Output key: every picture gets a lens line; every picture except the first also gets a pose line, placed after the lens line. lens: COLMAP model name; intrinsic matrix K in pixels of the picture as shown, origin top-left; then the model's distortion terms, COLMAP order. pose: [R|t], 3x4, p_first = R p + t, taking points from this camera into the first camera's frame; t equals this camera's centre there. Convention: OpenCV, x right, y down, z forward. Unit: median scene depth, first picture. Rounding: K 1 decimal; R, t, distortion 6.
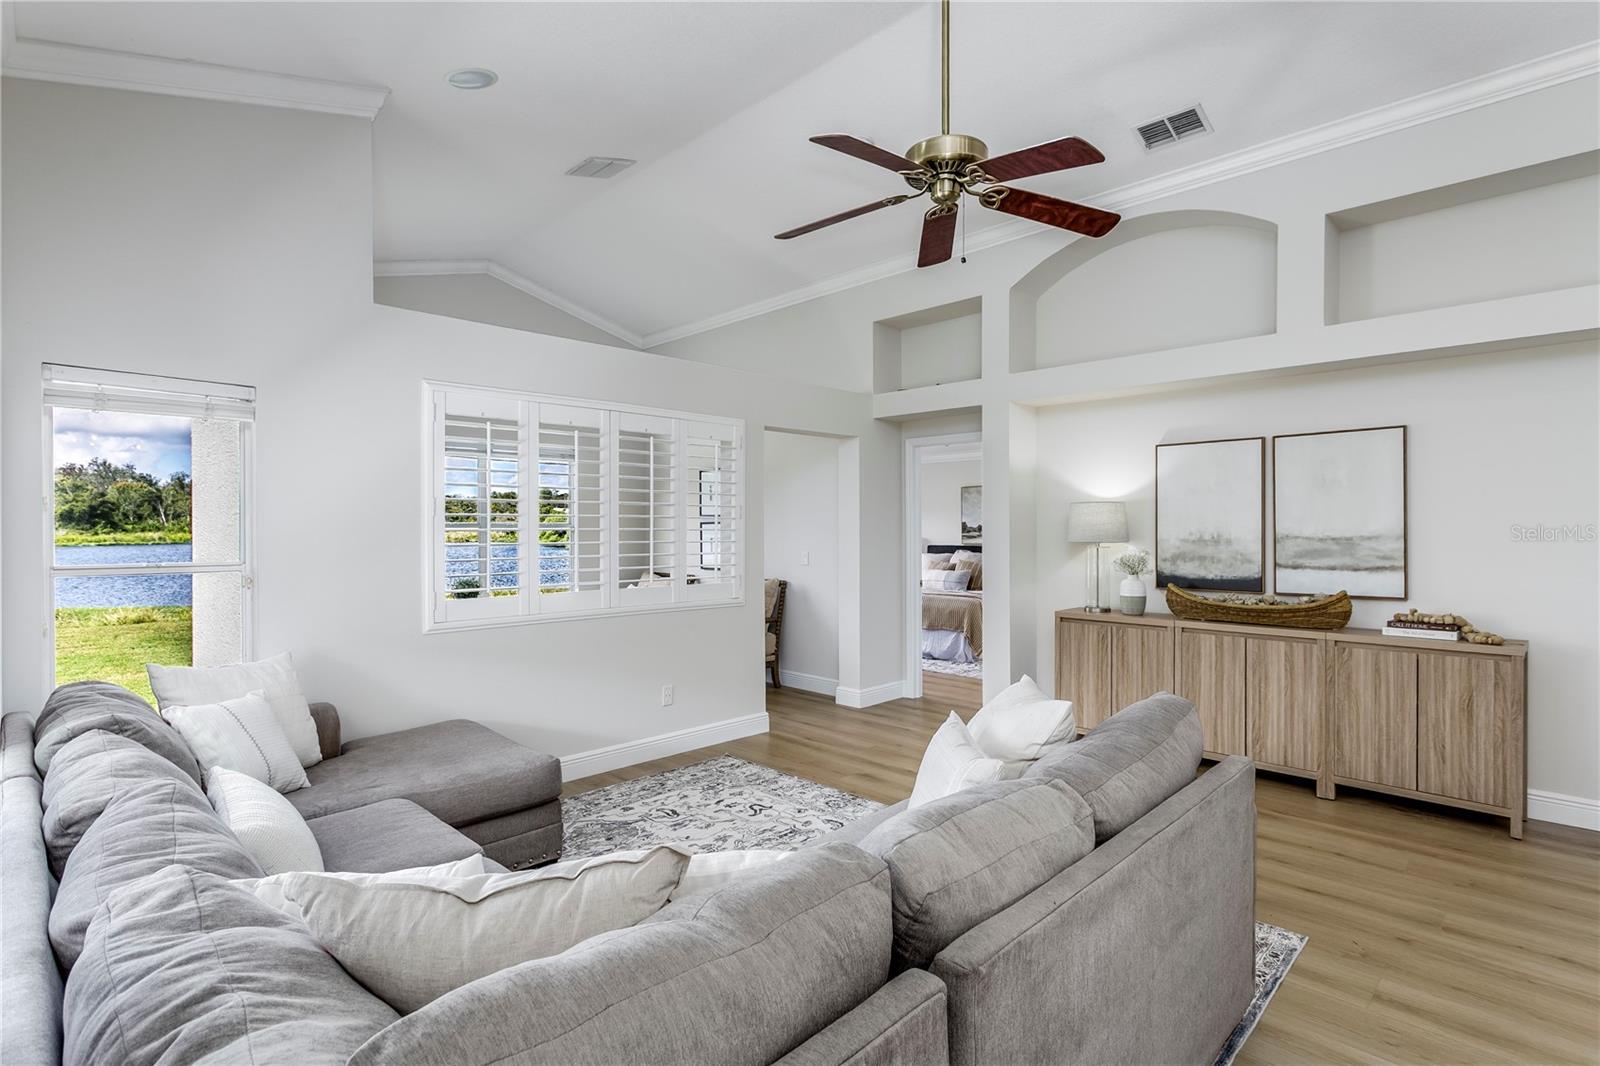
lens RADIAL K [[786.0, 0, 803.8], [0, 786.0, 527.9], [0, 0, 1]] dist [-0.015680, -0.000130]
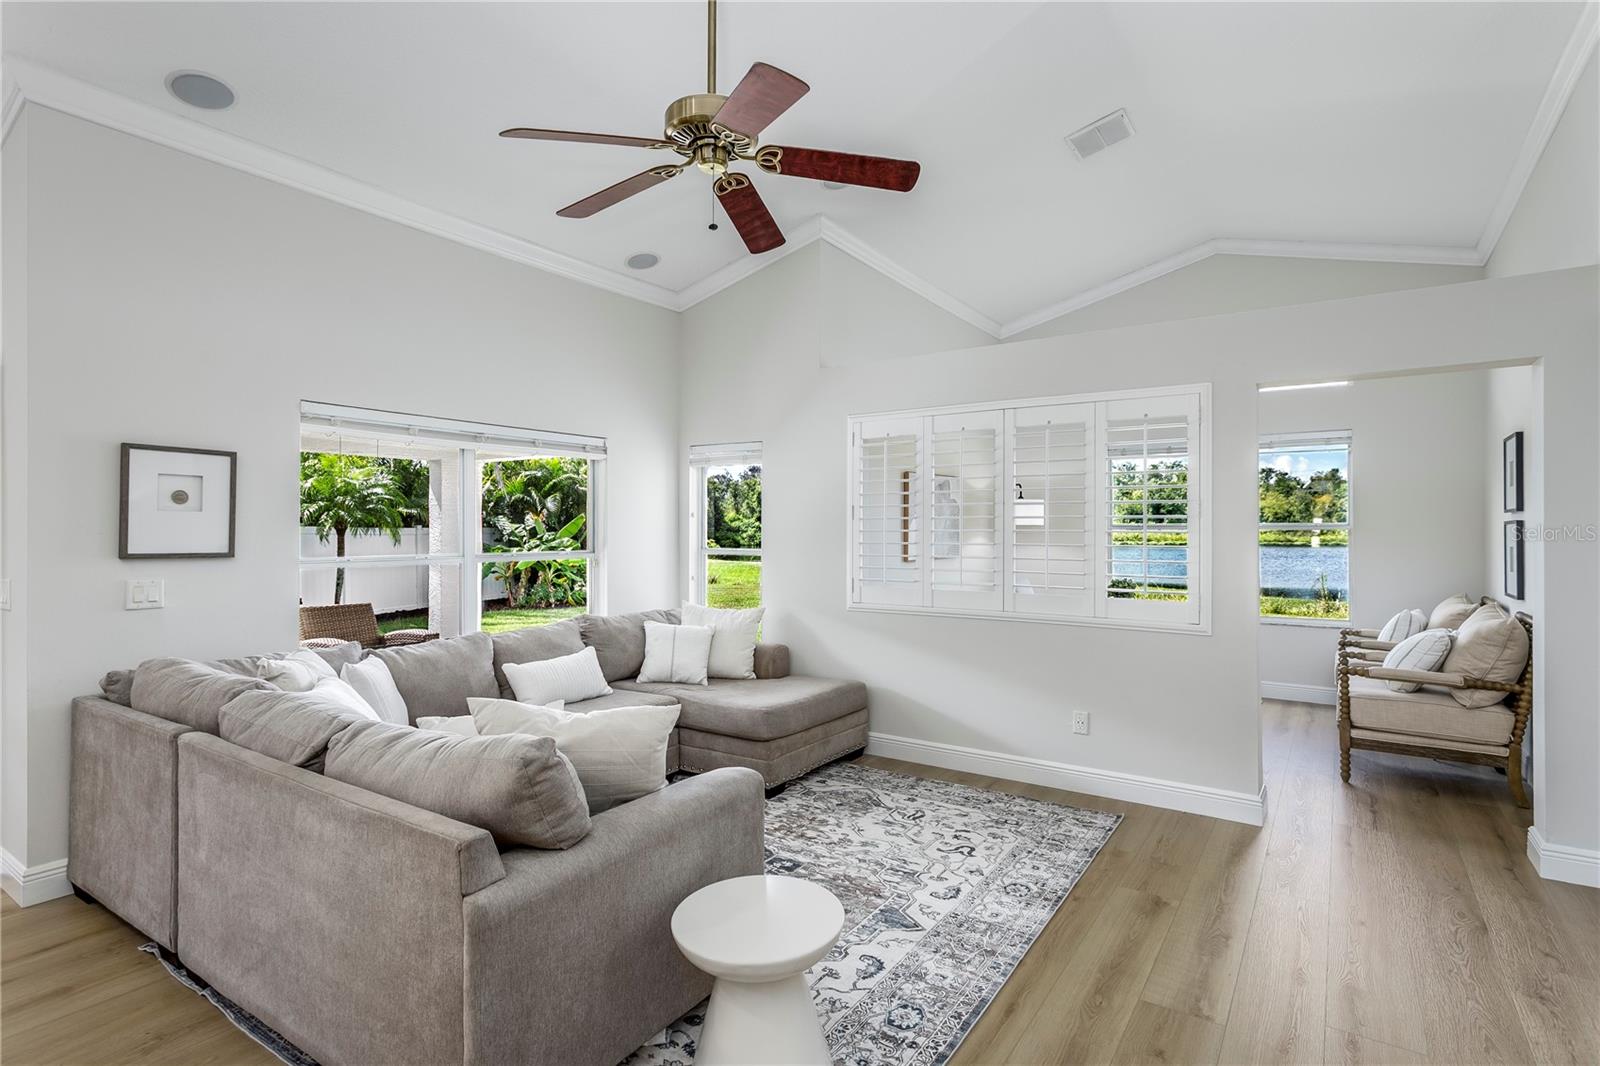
lens RADIAL K [[786.0, 0, 803.8], [0, 786.0, 527.9], [0, 0, 1]] dist [-0.015680, -0.000130]
pose [[0.190699, 0.002703, -0.981645, 0.745818], [-0.003893, 0.999990, 0.001997, -0.003175], [0.981641, 0.003441, 0.190708, 0.642311]]
